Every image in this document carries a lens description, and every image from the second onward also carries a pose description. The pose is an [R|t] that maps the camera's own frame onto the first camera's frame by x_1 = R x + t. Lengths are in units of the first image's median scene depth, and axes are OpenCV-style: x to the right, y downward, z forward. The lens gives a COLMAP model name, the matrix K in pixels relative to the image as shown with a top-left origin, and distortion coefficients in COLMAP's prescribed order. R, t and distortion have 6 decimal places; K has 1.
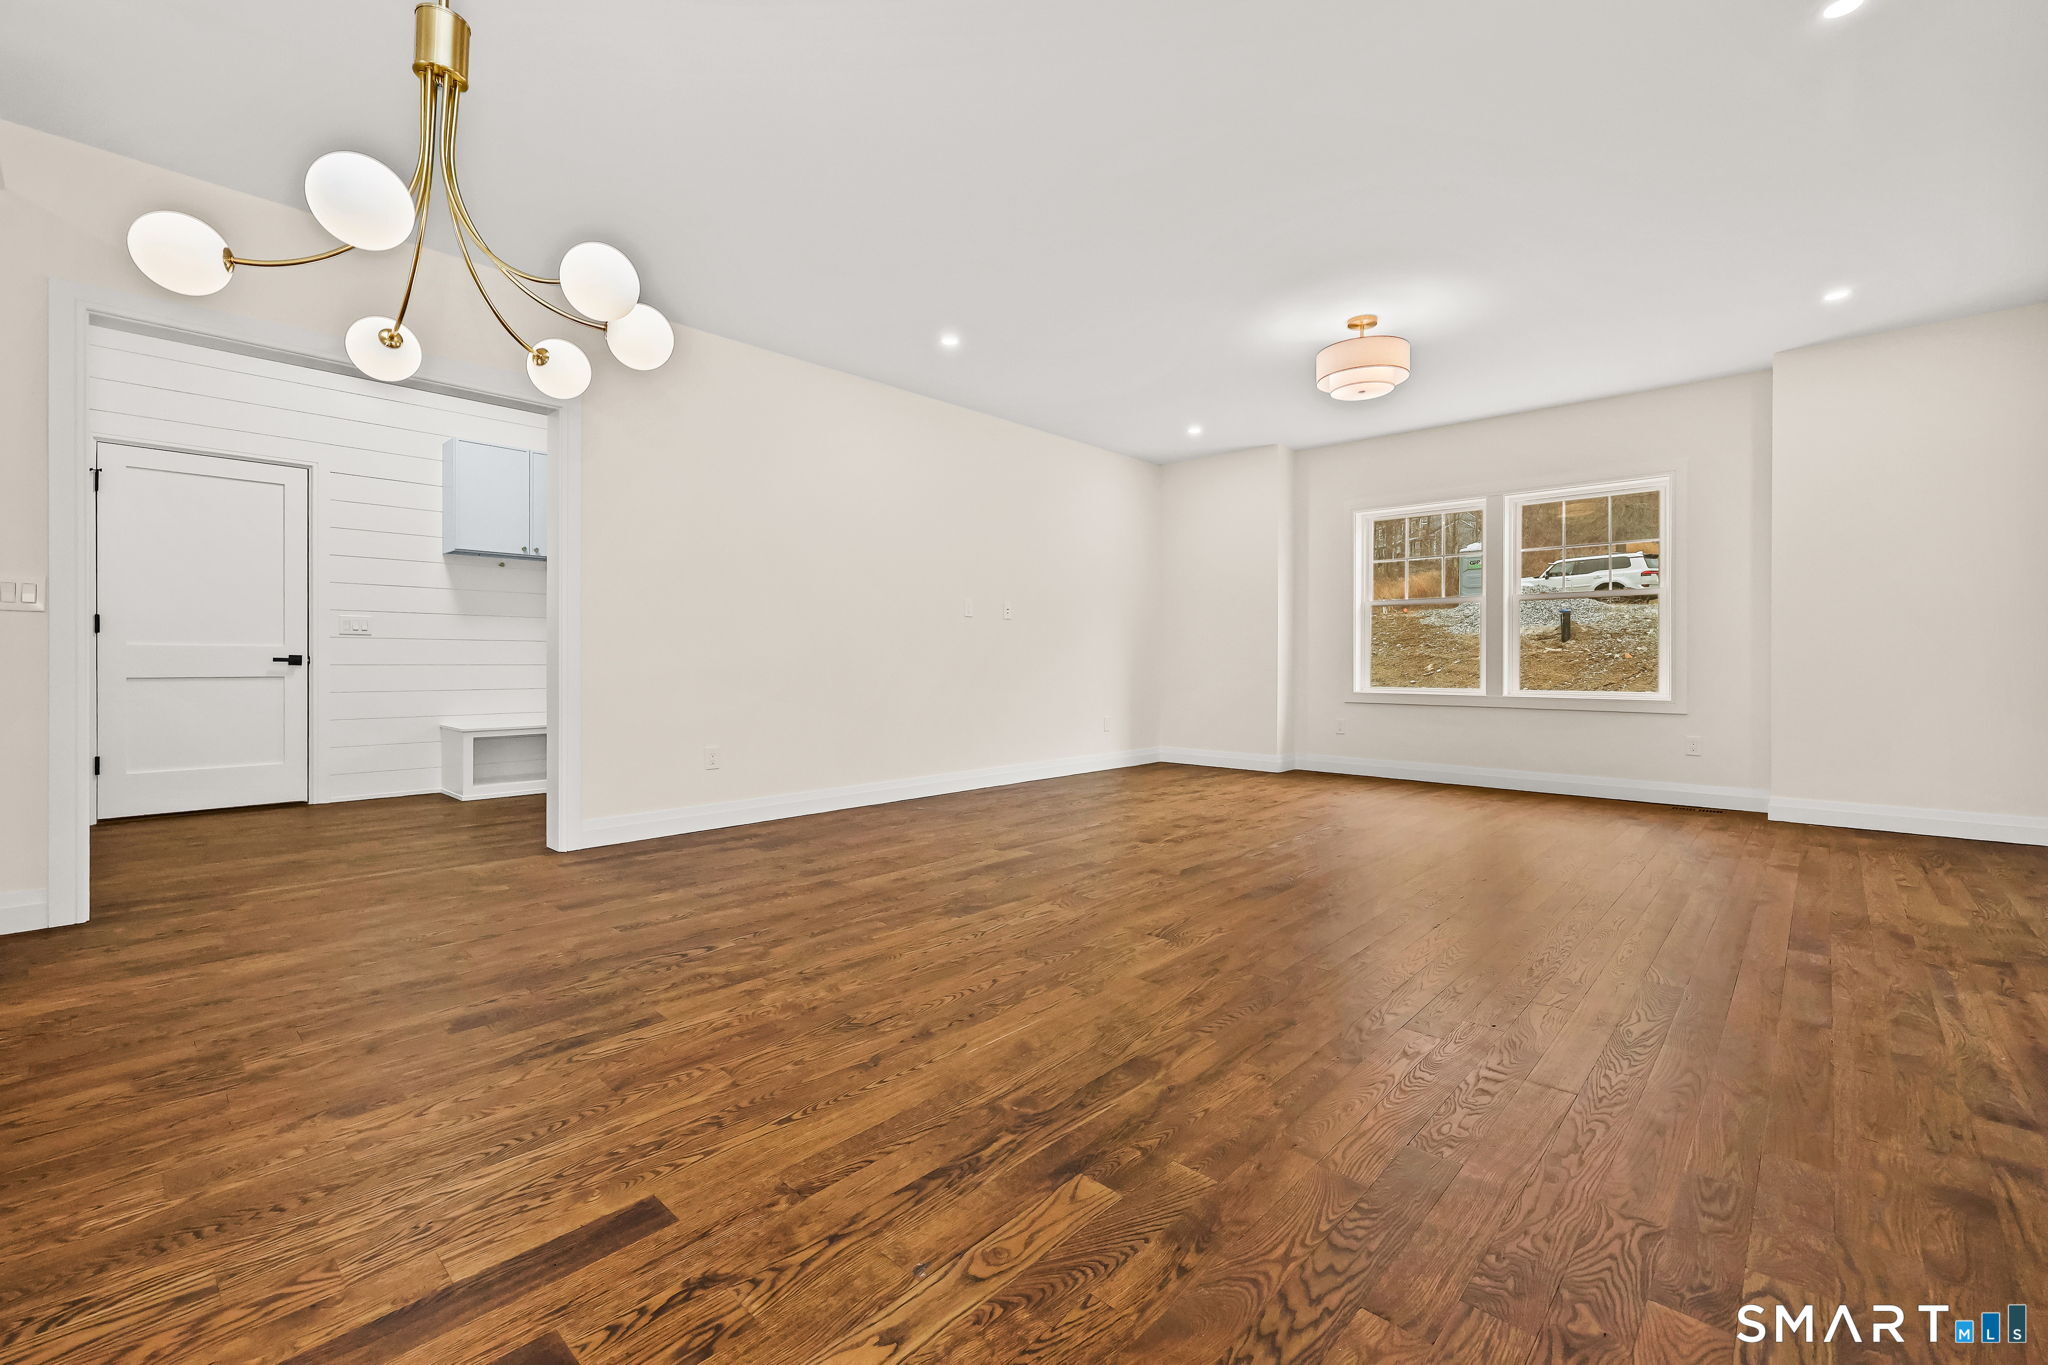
lens RADIAL K [[868.8, 0, 1037.7], [0, 868.8, 656.8], [0, 0, 1]] dist [0.002194, -0.000159]
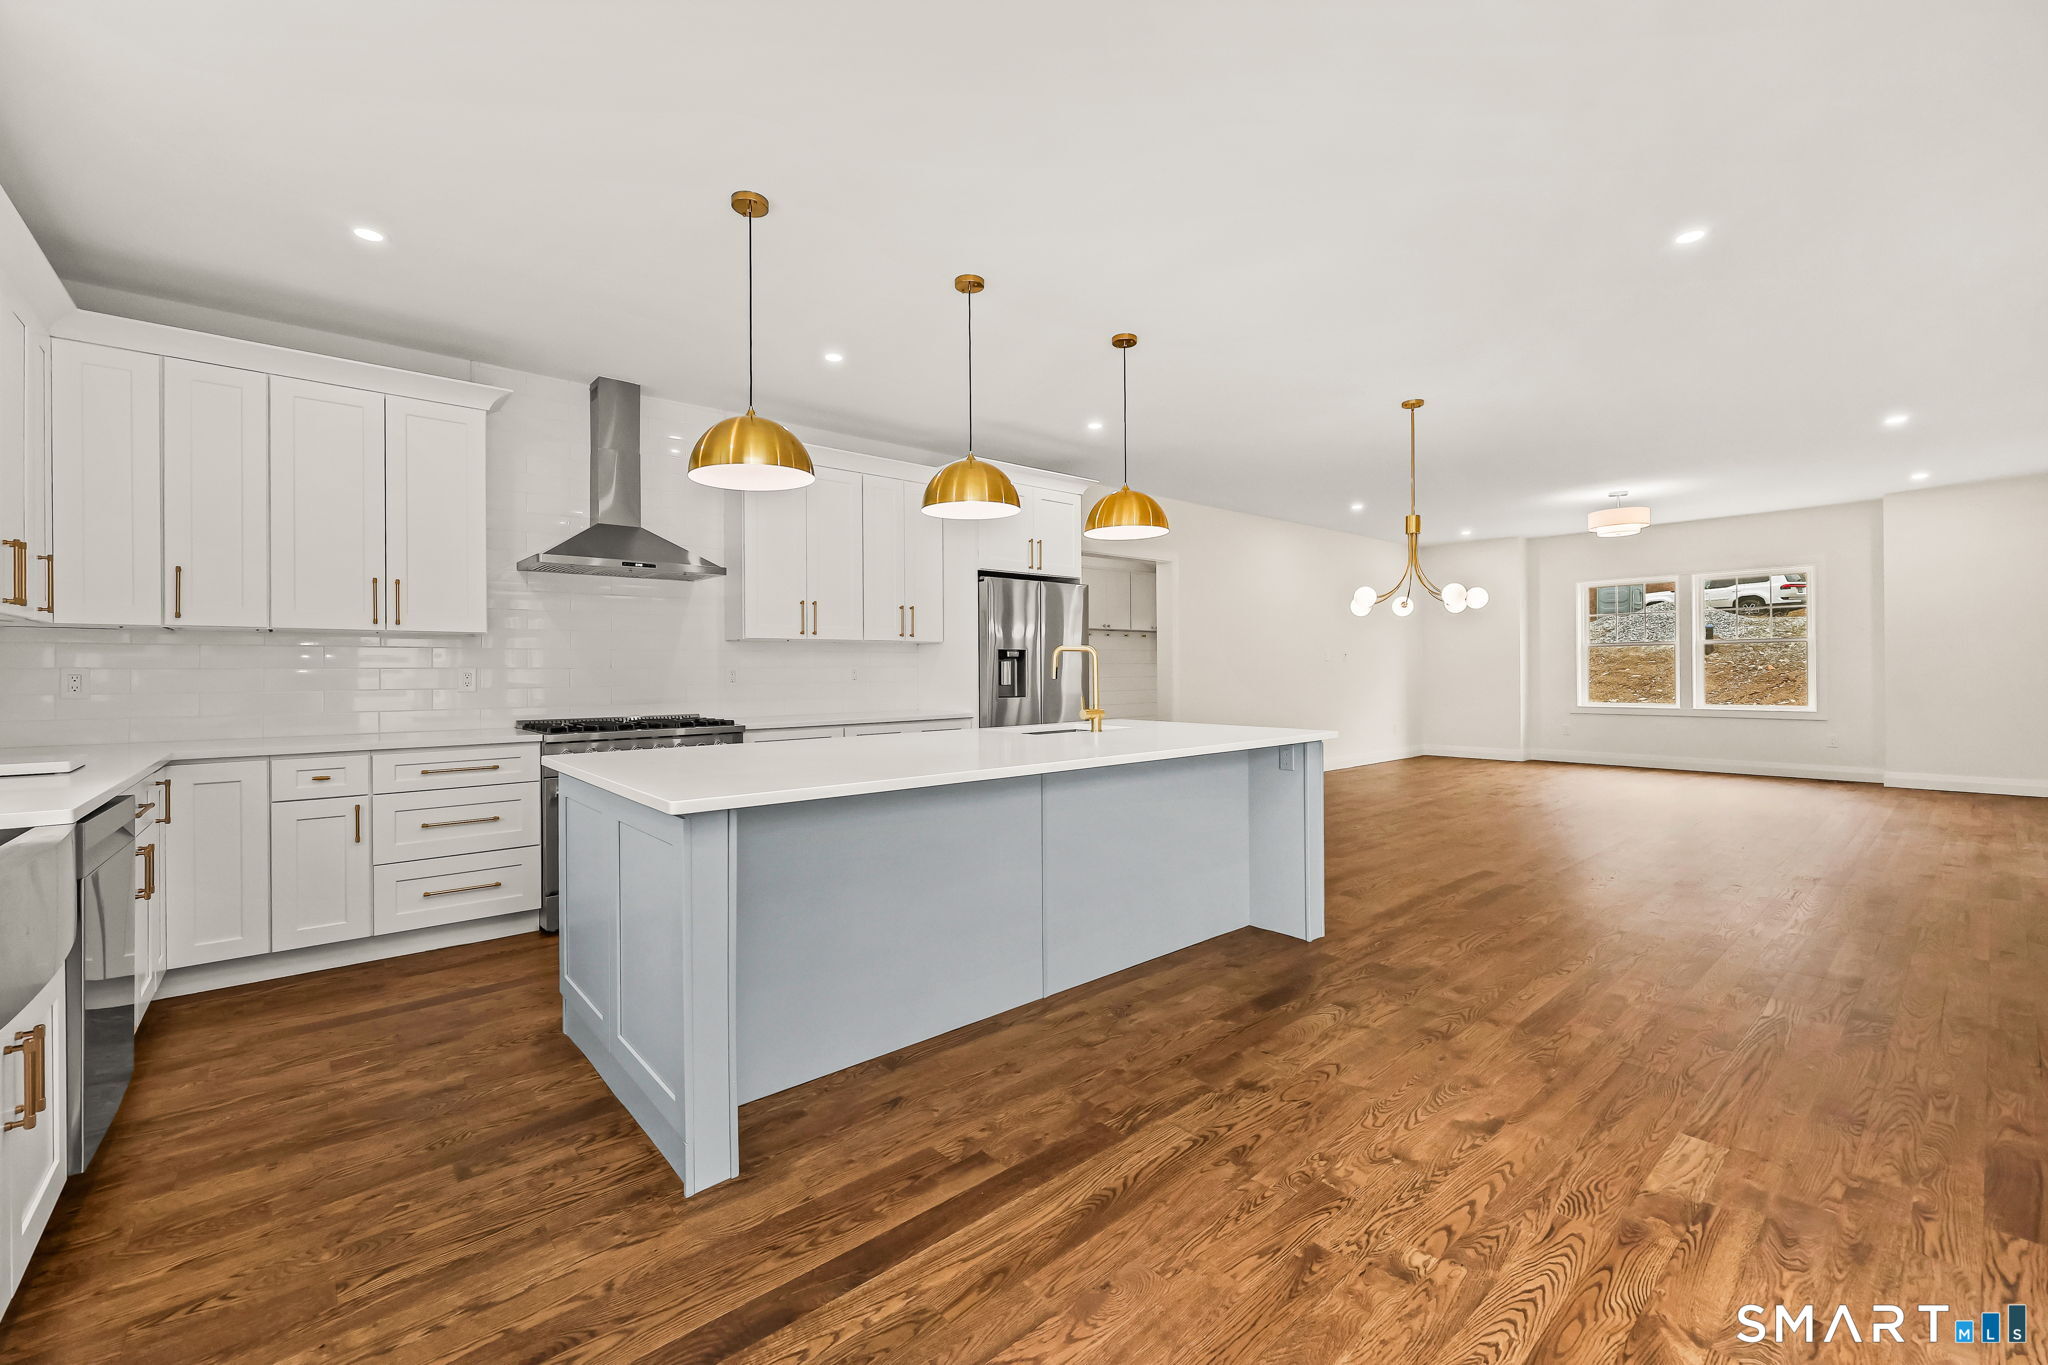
lens RADIAL K [[843.4, 0, 1042.3], [0, 843.4, 667.5], [0, 0, 1]] dist [-0.000223, 0.000006]
pose [[0.993873, -0.011508, -0.109926, -0.551856], [0.011720, 0.999931, 0.001277, -0.054088], [0.109903, -0.002558, 0.993939, -0.750535]]
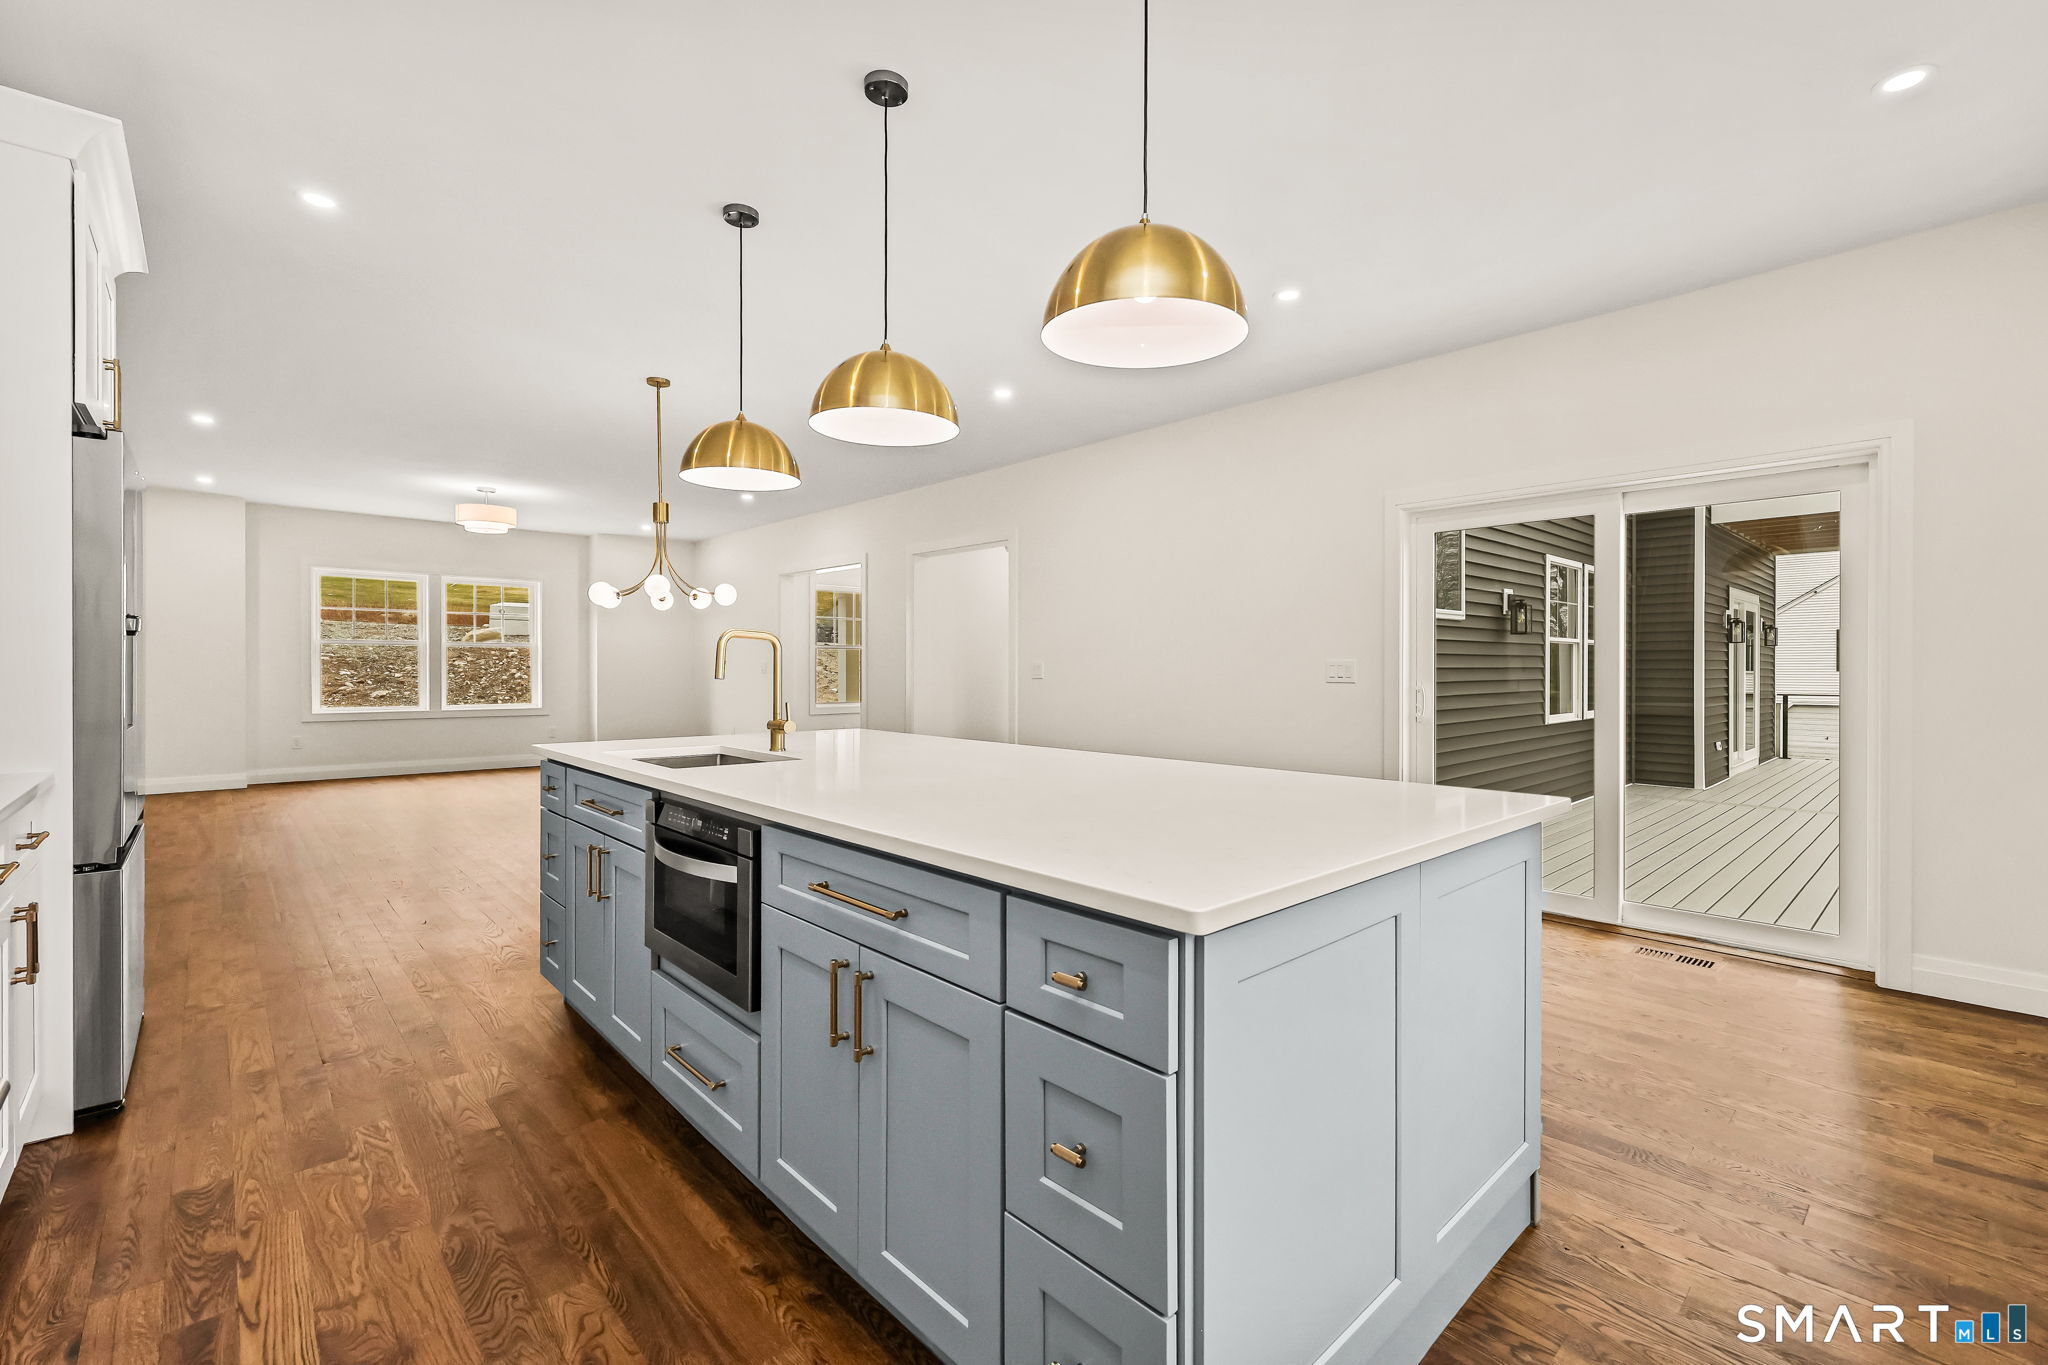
lens RADIAL K [[873.9, 0, 1037.7], [0, 873.9, 671.5], [0, 0, 1]] dist [-0.001023, 0.000288]
pose [[0.086912, -0.008067, 0.996183, -1.162730], [-0.005129, 0.999950, 0.008545, -0.052387], [-0.996203, -0.005853, 0.086867, -0.189961]]
